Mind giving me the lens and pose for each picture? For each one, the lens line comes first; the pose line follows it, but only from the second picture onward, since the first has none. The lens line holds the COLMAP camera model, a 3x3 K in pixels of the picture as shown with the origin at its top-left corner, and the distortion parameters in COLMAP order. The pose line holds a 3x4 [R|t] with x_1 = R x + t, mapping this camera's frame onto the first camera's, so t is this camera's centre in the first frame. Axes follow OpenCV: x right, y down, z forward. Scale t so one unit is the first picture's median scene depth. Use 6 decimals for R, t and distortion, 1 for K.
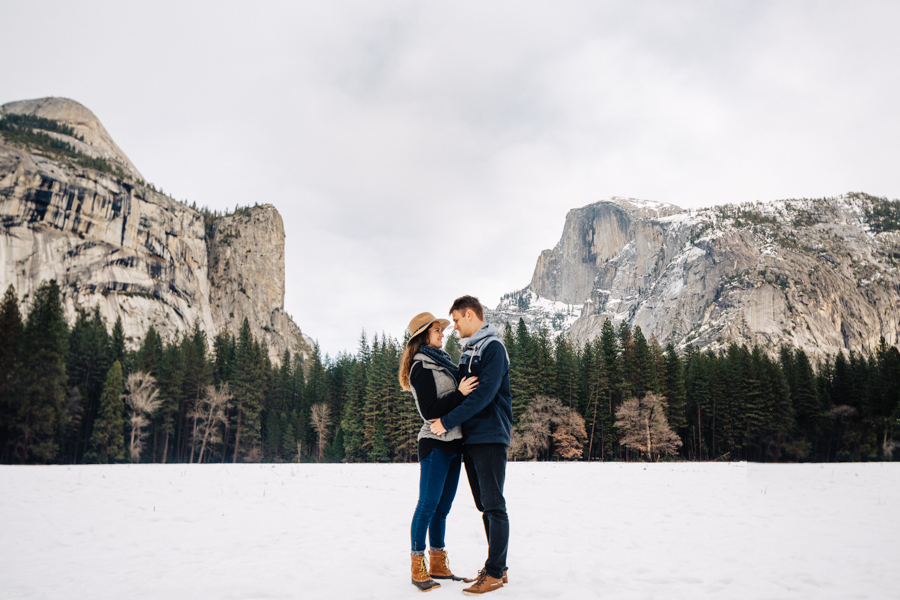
lens RADIAL K [[615.9, 0, 437.2], [0, 615.9, 334.7], [0, 0, 1]] dist [-0.007136, 0.001956]
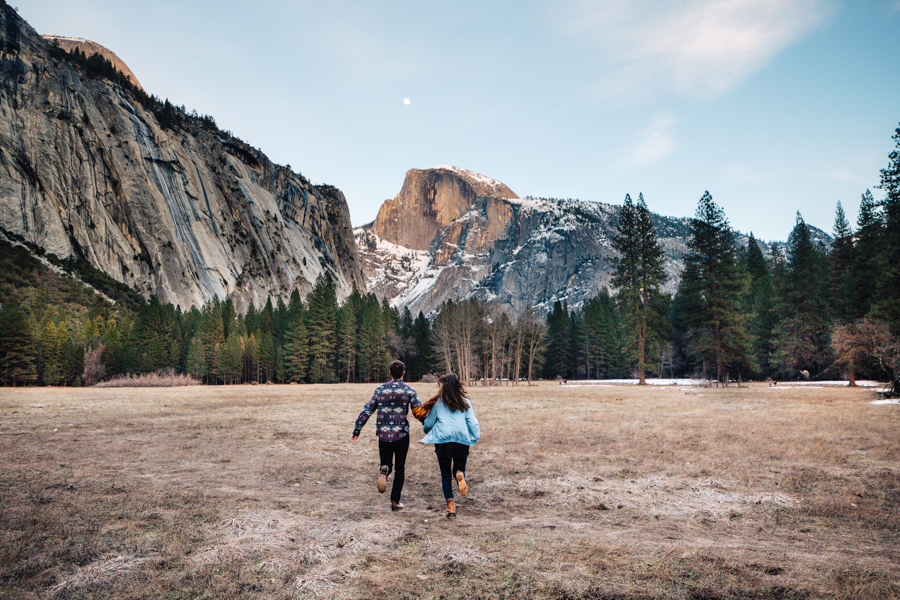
lens RADIAL K [[620.2, 0, 439.4], [0, 620.2, 298.8], [0, 0, 1]] dist [-0.004621, -0.000048]
pose [[0.893856, 0.041600, 0.446421, -0.730385], [-0.076258, 0.995285, 0.059943, -0.077558], [-0.441822, -0.087623, 0.892813, -0.333465]]
